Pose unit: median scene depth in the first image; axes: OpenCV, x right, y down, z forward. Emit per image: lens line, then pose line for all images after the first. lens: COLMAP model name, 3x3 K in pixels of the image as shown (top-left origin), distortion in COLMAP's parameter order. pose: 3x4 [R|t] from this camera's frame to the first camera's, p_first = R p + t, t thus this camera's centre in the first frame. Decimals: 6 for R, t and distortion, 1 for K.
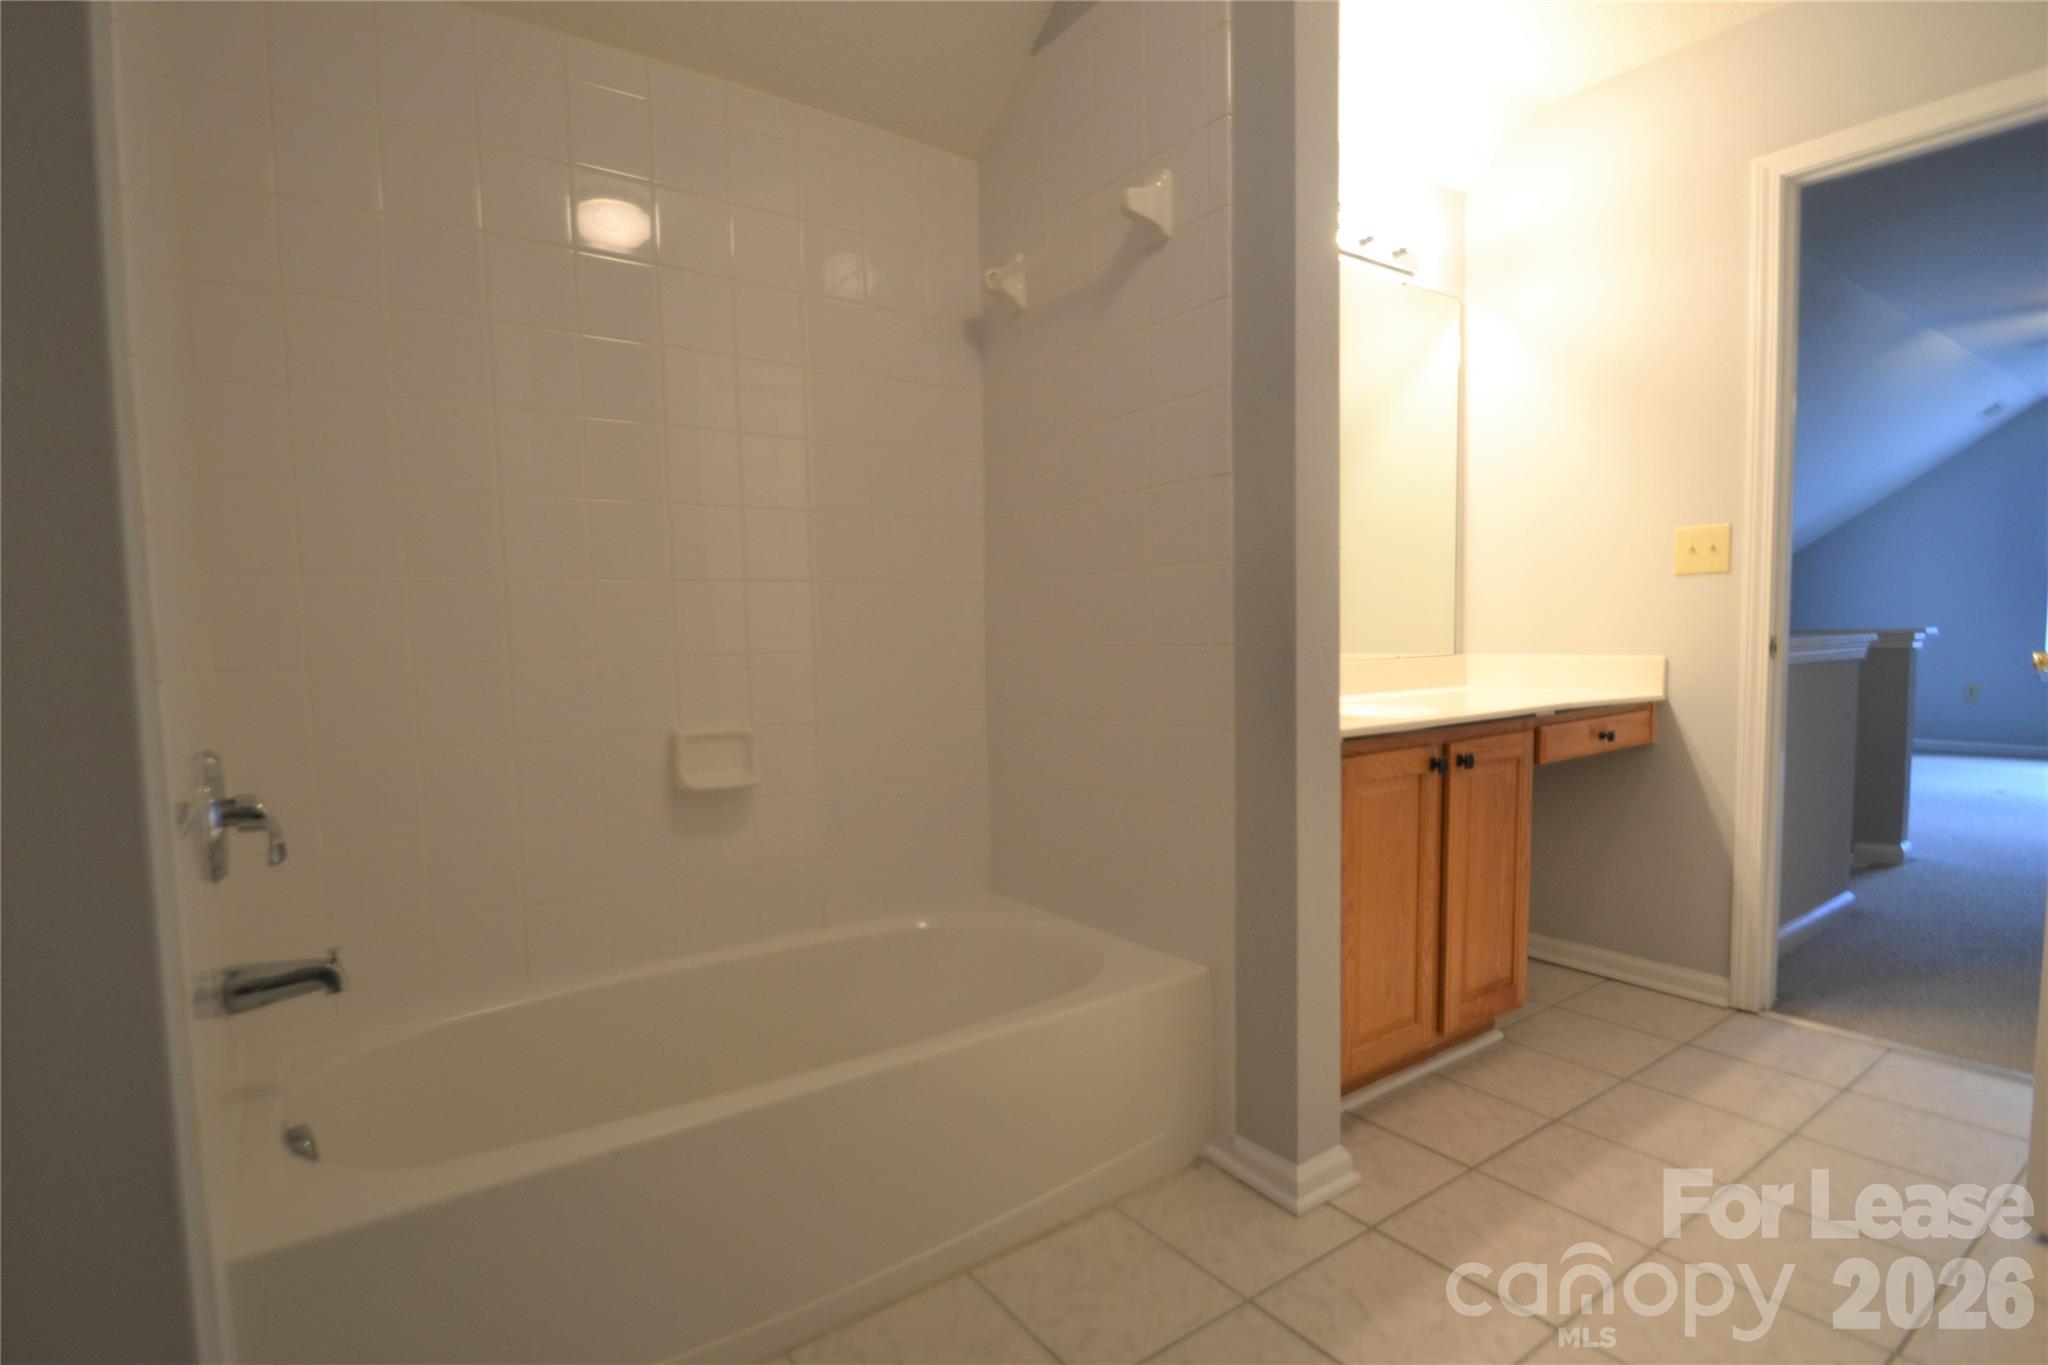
lens RADIAL K [[966.4, 0, 1020.2], [0, 966.4, 697.5], [0, 0, 1]] dist [0.002364, -0.013691]
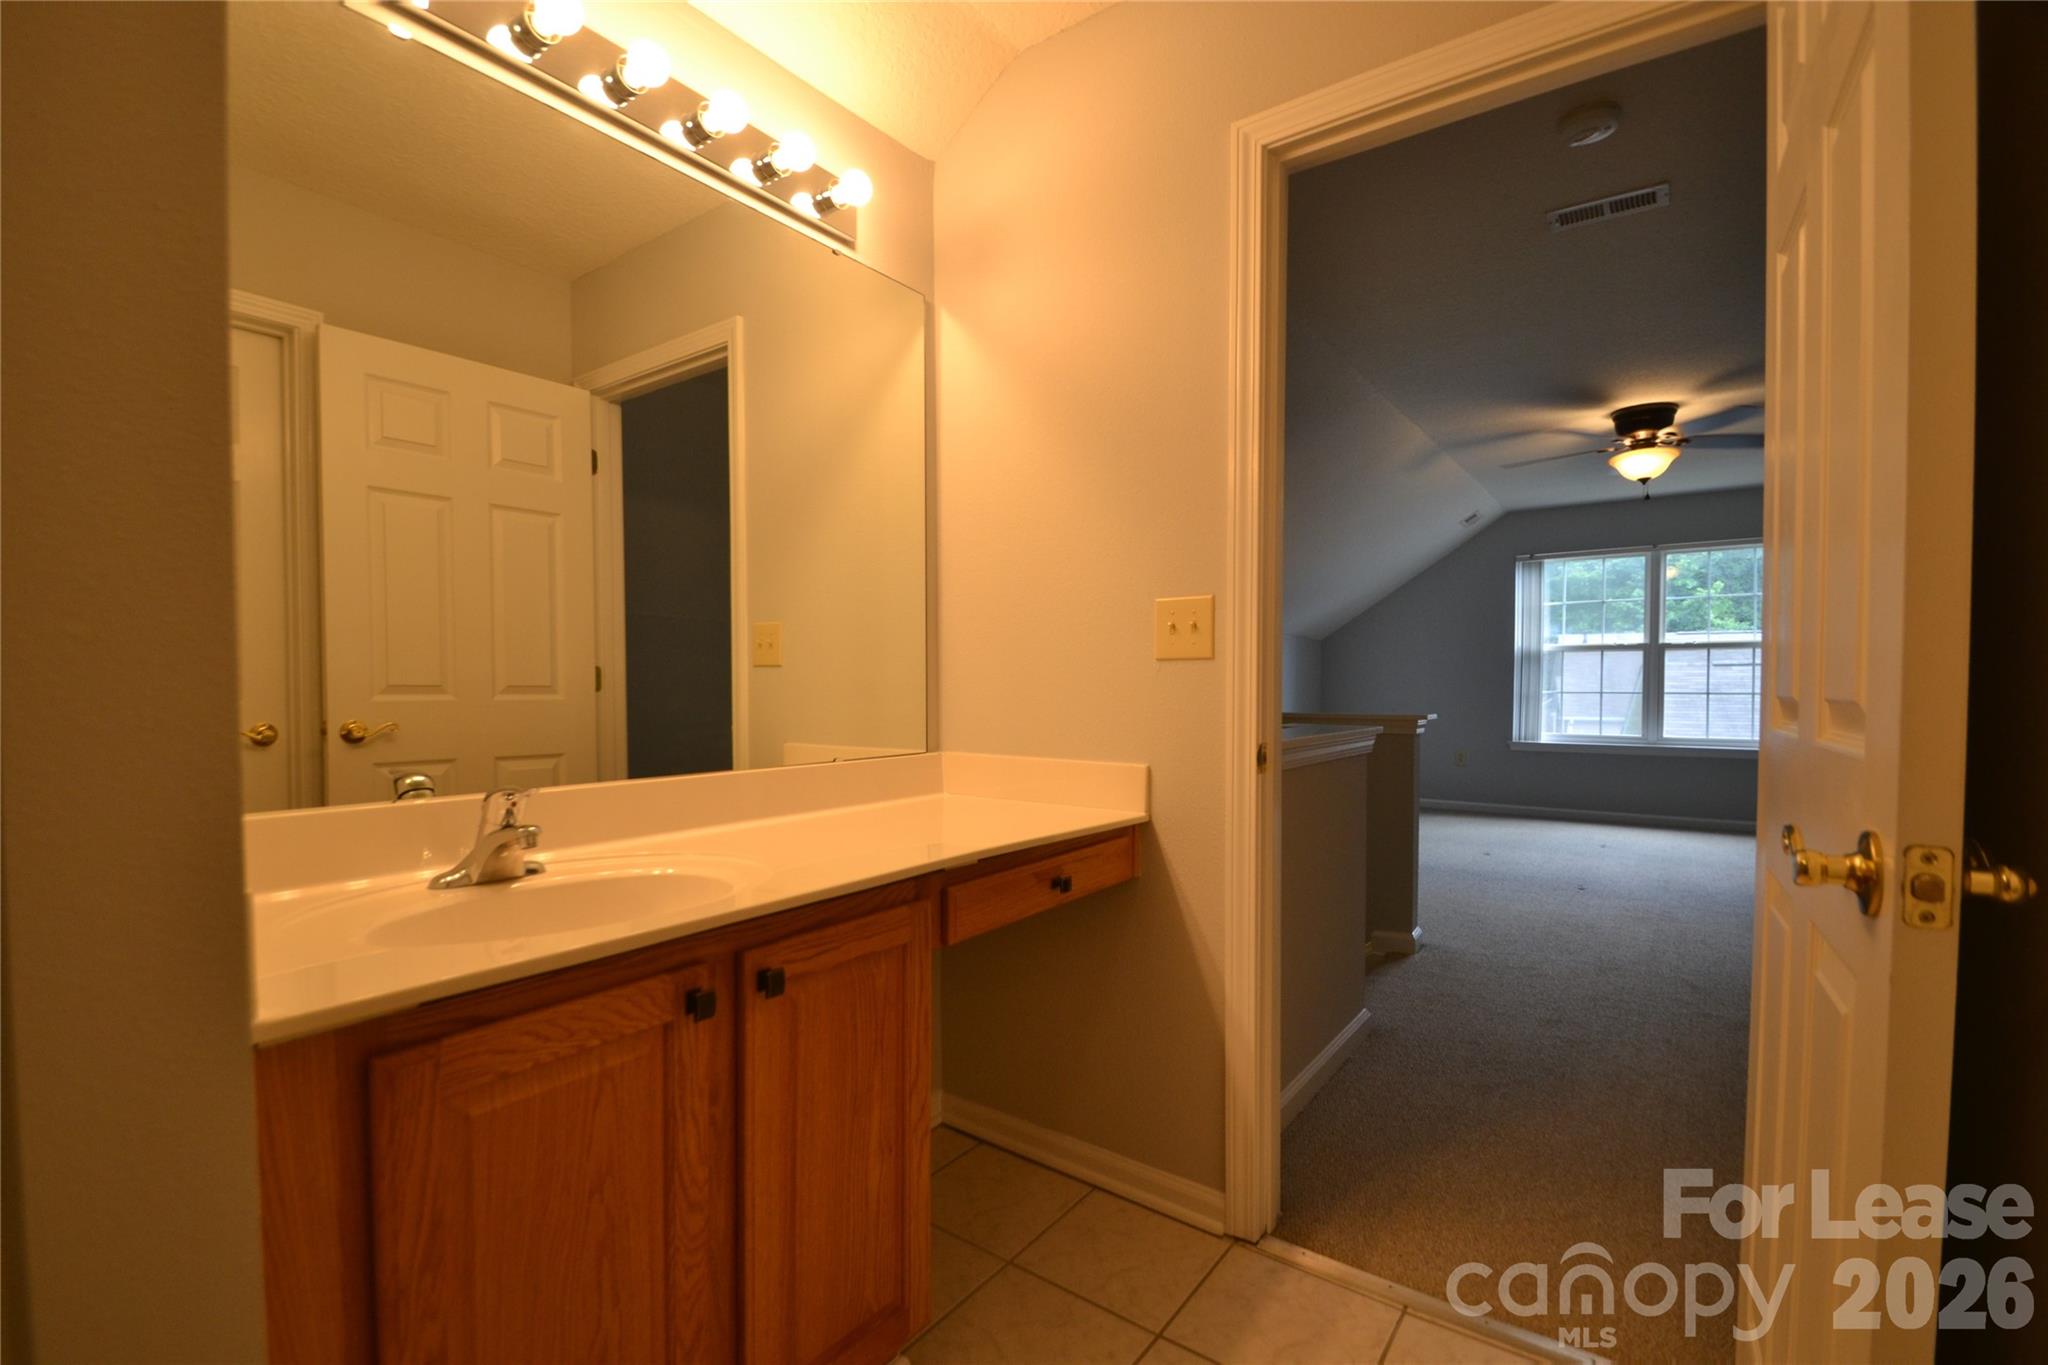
lens RADIAL K [[936.1, 0, 978.6], [0, 936.1, 712.7], [0, 0, 1]] dist [0.023477, -0.021991]
pose [[0.951649, 0.008831, 0.307062, 0.328683], [0.004617, 0.999063, -0.043040, -0.055382], [-0.307154, 0.042376, 0.950716, 0.348217]]
